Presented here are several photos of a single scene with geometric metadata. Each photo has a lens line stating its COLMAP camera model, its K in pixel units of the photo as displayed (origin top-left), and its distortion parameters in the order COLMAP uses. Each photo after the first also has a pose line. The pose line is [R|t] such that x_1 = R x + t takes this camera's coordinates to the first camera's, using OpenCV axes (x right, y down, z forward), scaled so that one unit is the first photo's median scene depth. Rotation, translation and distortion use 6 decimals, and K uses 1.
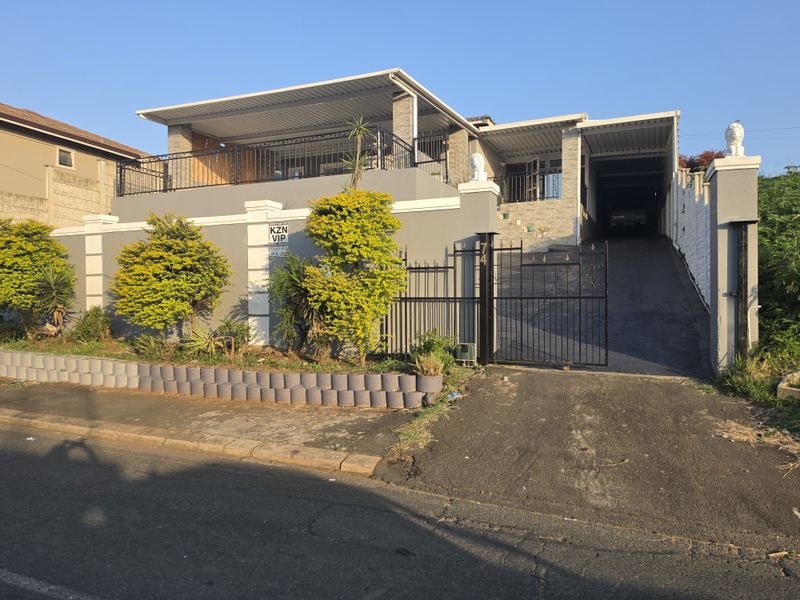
lens RADIAL K [[571.1, 0, 401.8], [0, 571.1, 300.0], [0, 0, 1]] dist [0.001242, -0.000416]
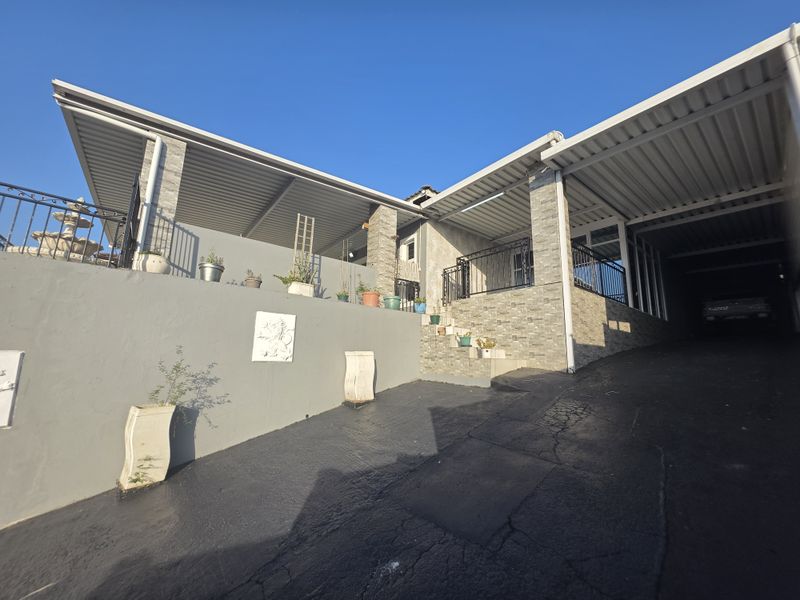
lens RADIAL K [[322.2, 0, 398.0], [0, 322.2, 298.7], [0, 0, 1]] dist [-0.000630, -0.000222]
pose [[0.886515, -0.062555, -0.458451, 0.296594], [-0.028647, 0.981498, -0.189318, -0.097187], [0.461812, 0.180967, 0.868321, 0.638903]]
